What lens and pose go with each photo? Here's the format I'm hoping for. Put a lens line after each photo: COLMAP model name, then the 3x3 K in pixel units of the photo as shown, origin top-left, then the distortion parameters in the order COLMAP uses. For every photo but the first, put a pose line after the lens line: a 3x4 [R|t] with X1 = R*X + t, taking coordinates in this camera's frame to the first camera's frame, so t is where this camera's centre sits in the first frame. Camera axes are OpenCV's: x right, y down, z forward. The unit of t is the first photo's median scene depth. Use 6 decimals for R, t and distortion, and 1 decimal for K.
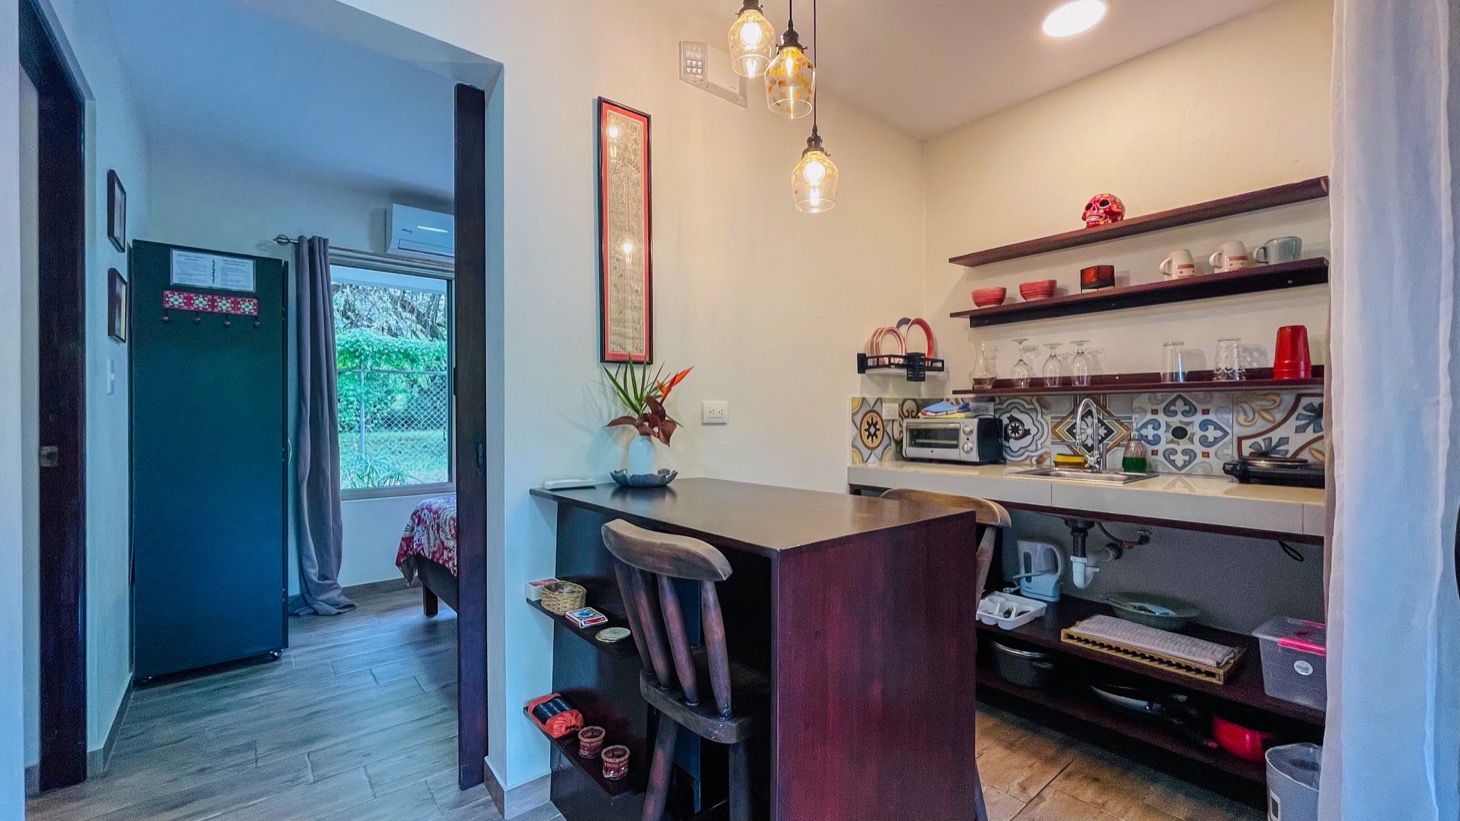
lens RADIAL K [[592.0, 0, 724.1], [0, 592.0, 409.1], [0, 0, 1]] dist [-0.000259, 0.001210]
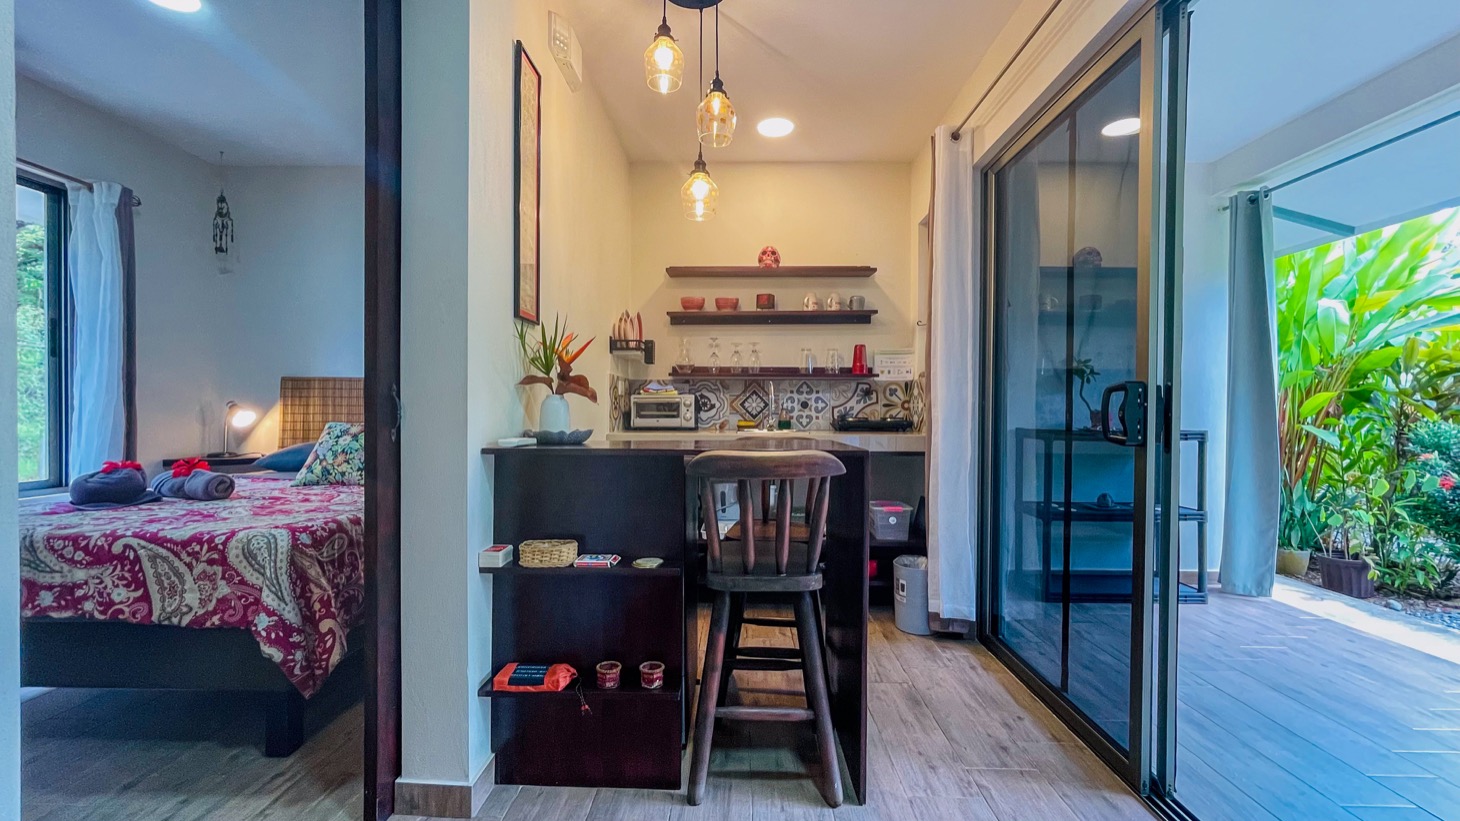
lens RADIAL K [[592.0, 0, 723.3], [0, 592.0, 413.7], [0, 0, 1]] dist [-0.000259, 0.001210]
pose [[0.663342, 0.004523, 0.748303, -0.559440], [-0.012719, 0.999905, 0.005231, 0.055030], [-0.748209, -0.012987, 0.663337, 0.082651]]
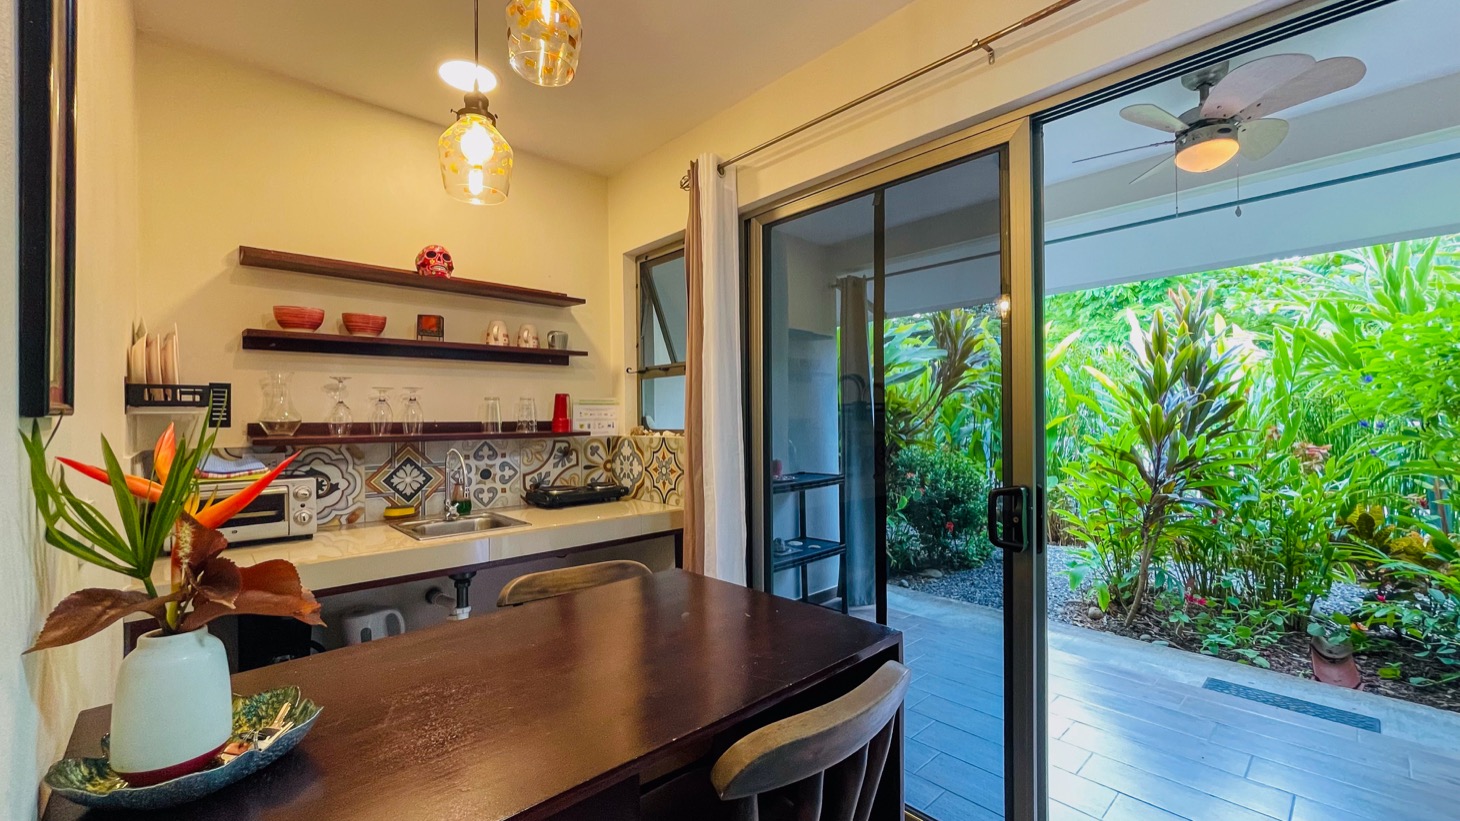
lens RADIAL K [[592.0, 0, 726.5], [0, 592.0, 412.9], [0, 0, 1]] dist [-0.000259, 0.001210]
pose [[-0.048563, 0.013211, 0.998733, -0.395316], [0.004103, 0.999907, -0.013027, -0.059784], [-0.998812, 0.003465, -0.048612, 0.546986]]
